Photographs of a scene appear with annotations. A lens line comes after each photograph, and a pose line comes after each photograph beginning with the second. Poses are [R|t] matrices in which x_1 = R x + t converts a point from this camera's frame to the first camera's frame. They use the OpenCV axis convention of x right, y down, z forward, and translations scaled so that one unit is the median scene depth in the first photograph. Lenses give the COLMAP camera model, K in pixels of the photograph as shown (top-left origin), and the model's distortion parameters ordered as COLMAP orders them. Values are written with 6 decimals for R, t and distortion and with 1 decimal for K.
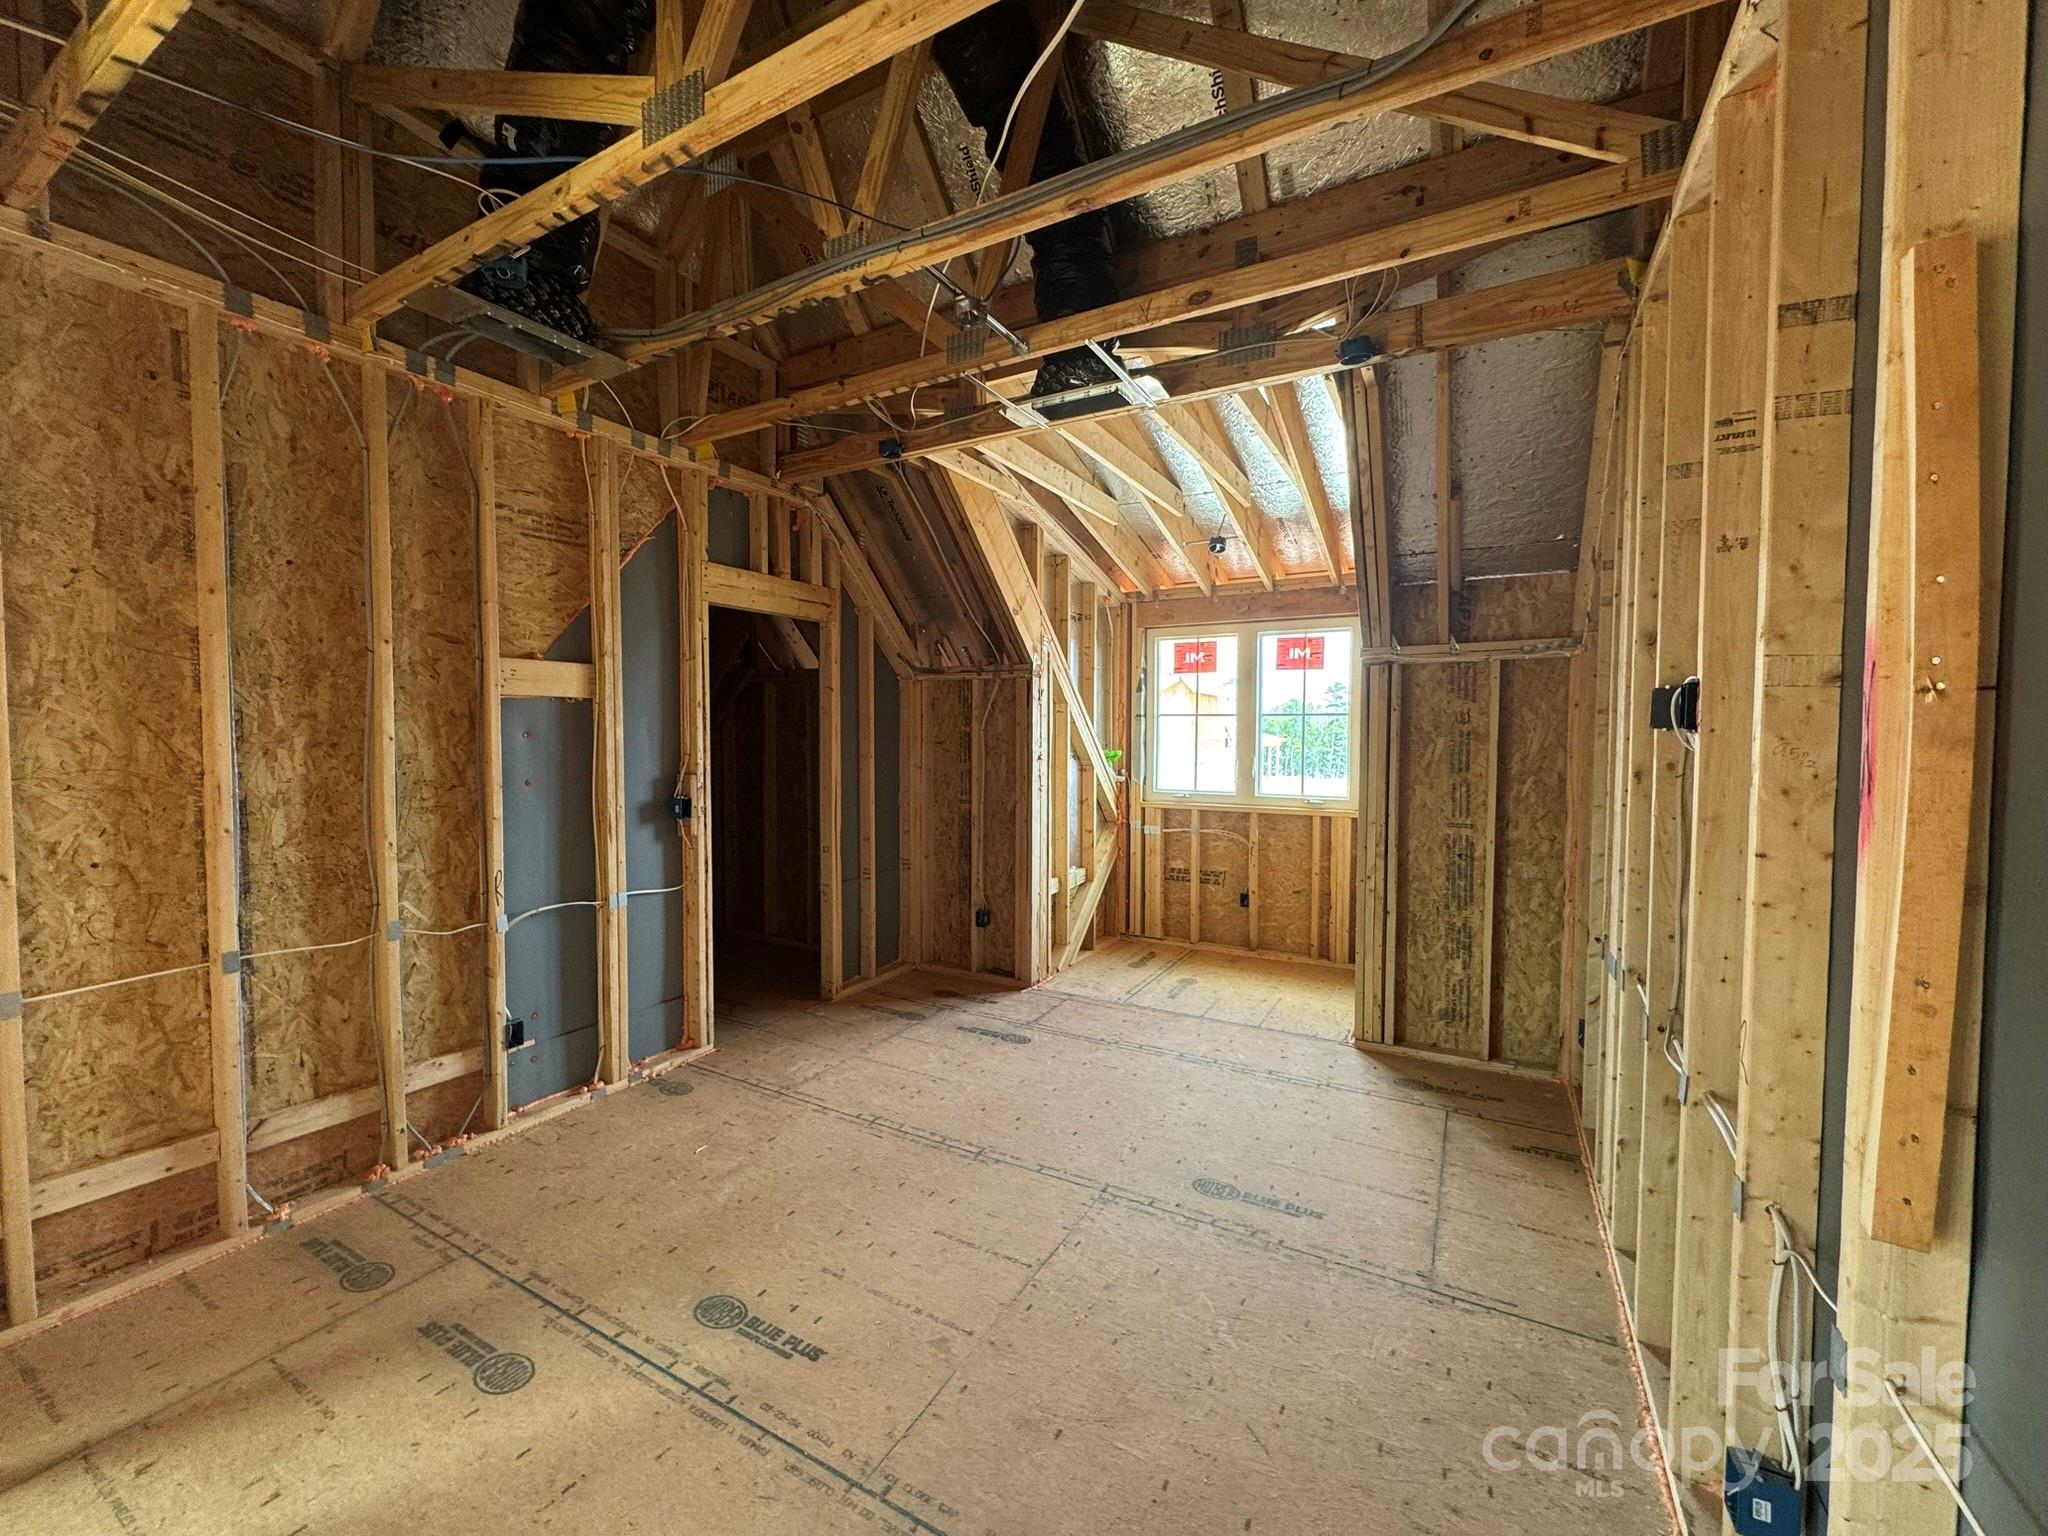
lens RADIAL K [[817.5, 0, 1023.0], [0, 817.5, 766.2], [0, 0, 1]] dist [-0.000758, -0.000173]
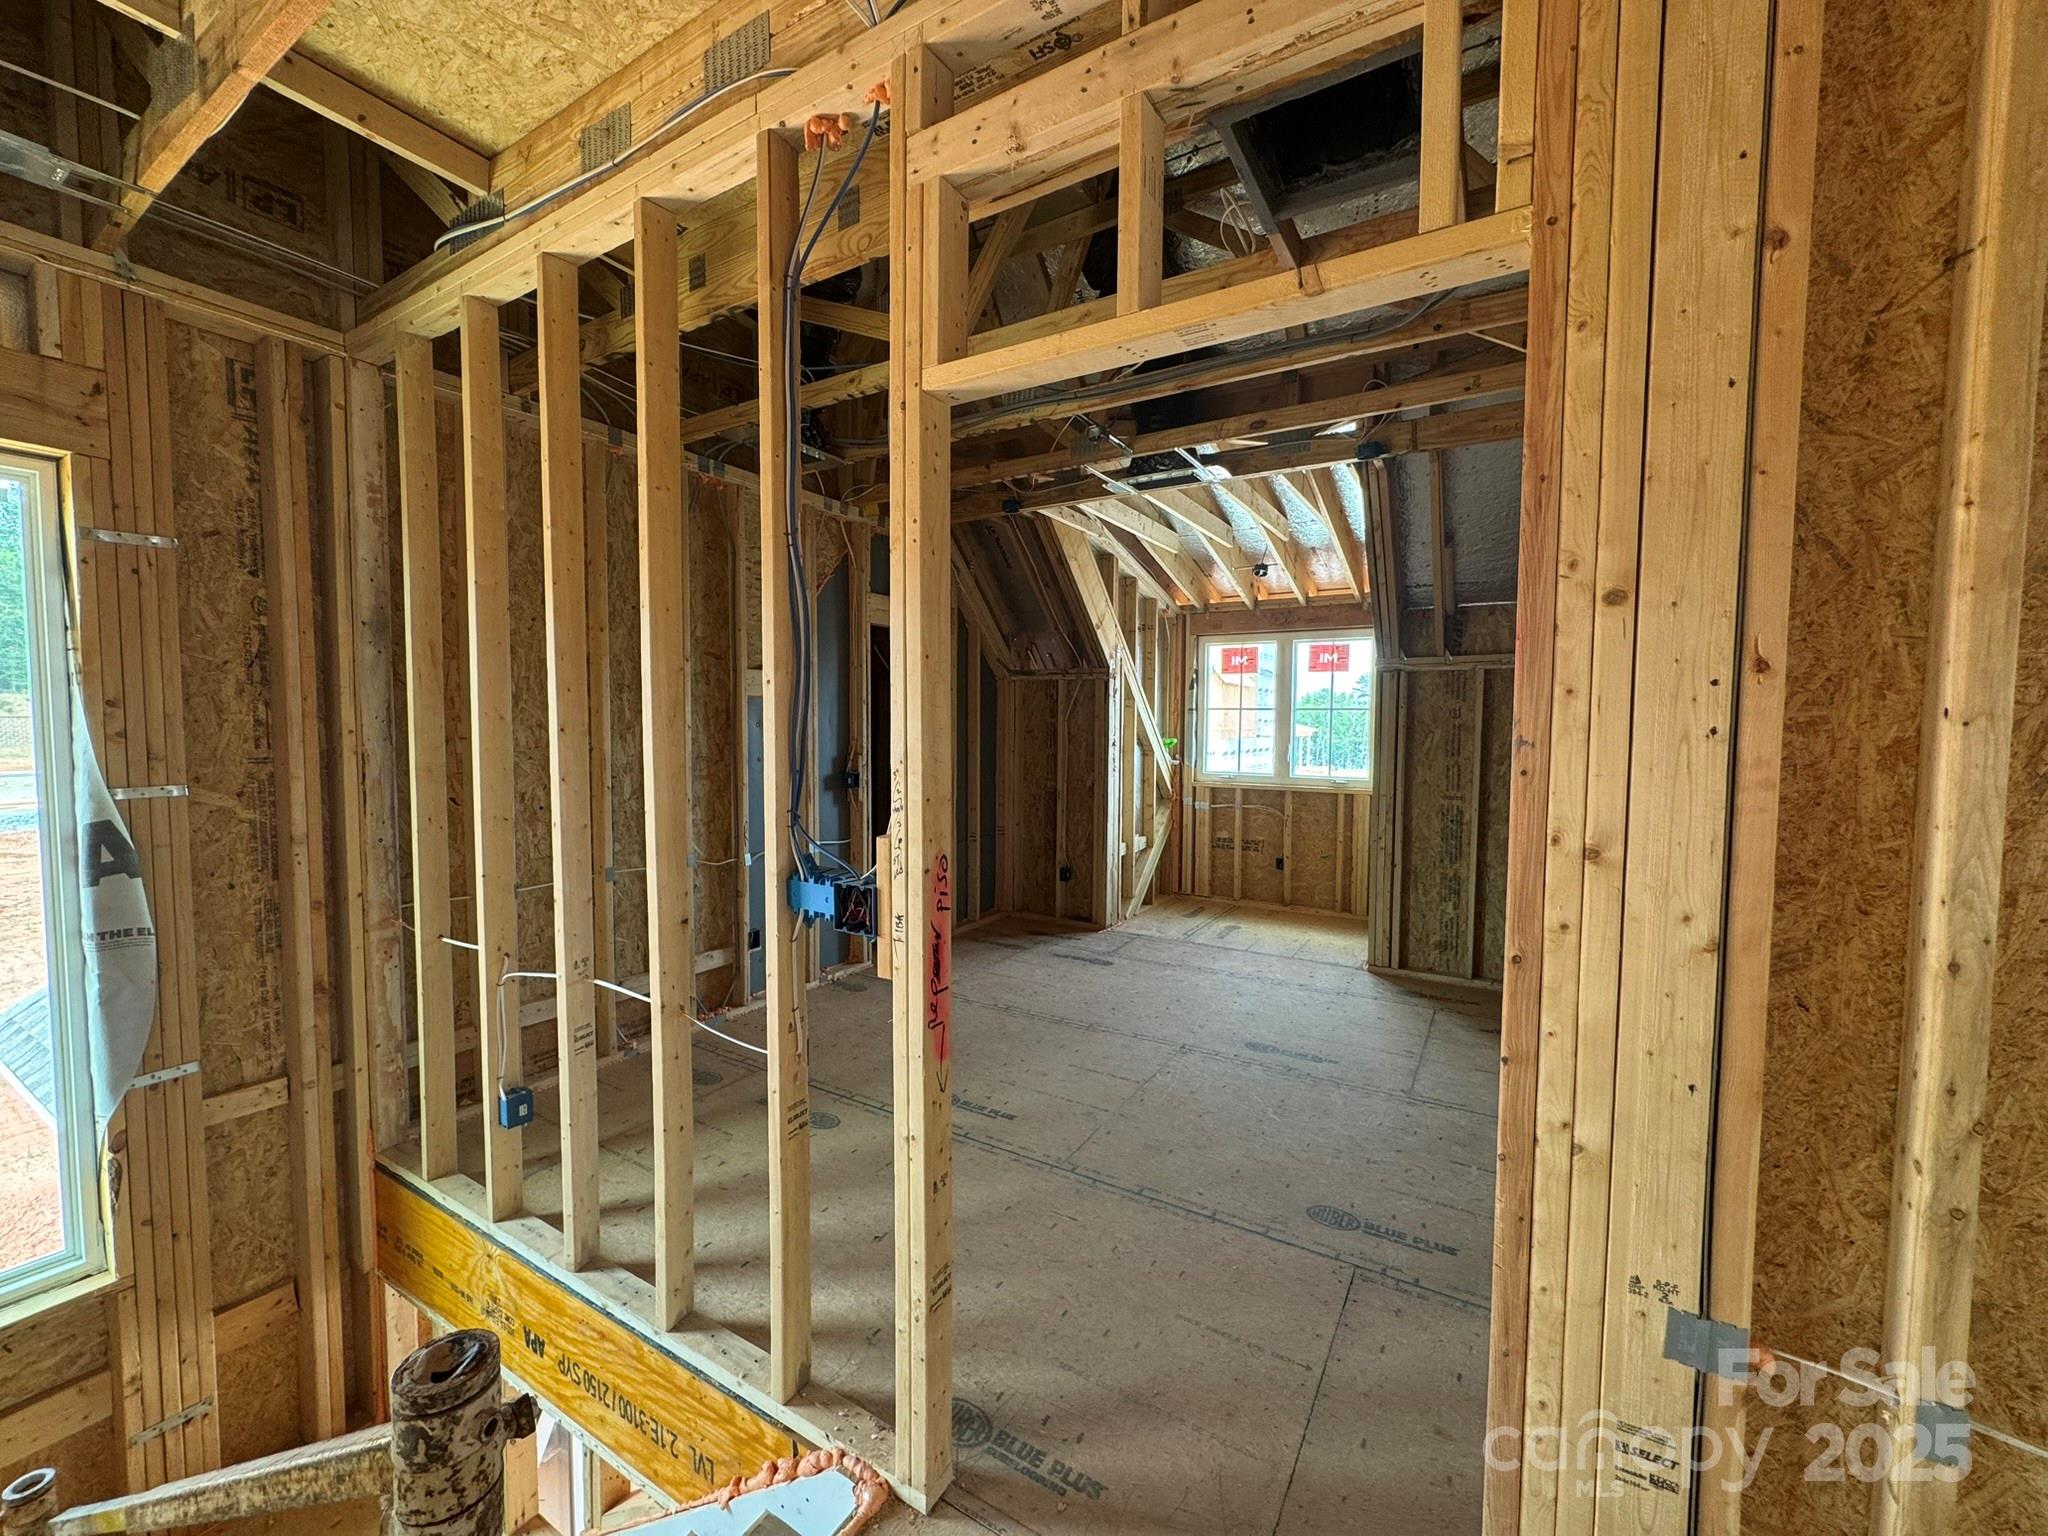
lens RADIAL K [[817.5, 0, 1022.6], [0, 817.5, 766.2], [0, 0, 1]] dist [-0.000758, -0.000173]
pose [[0.999386, 0.005539, -0.034590, -0.095709], [-0.005072, 0.999895, 0.013564, 0.009150], [0.034661, -0.013381, 0.999310, -0.305386]]
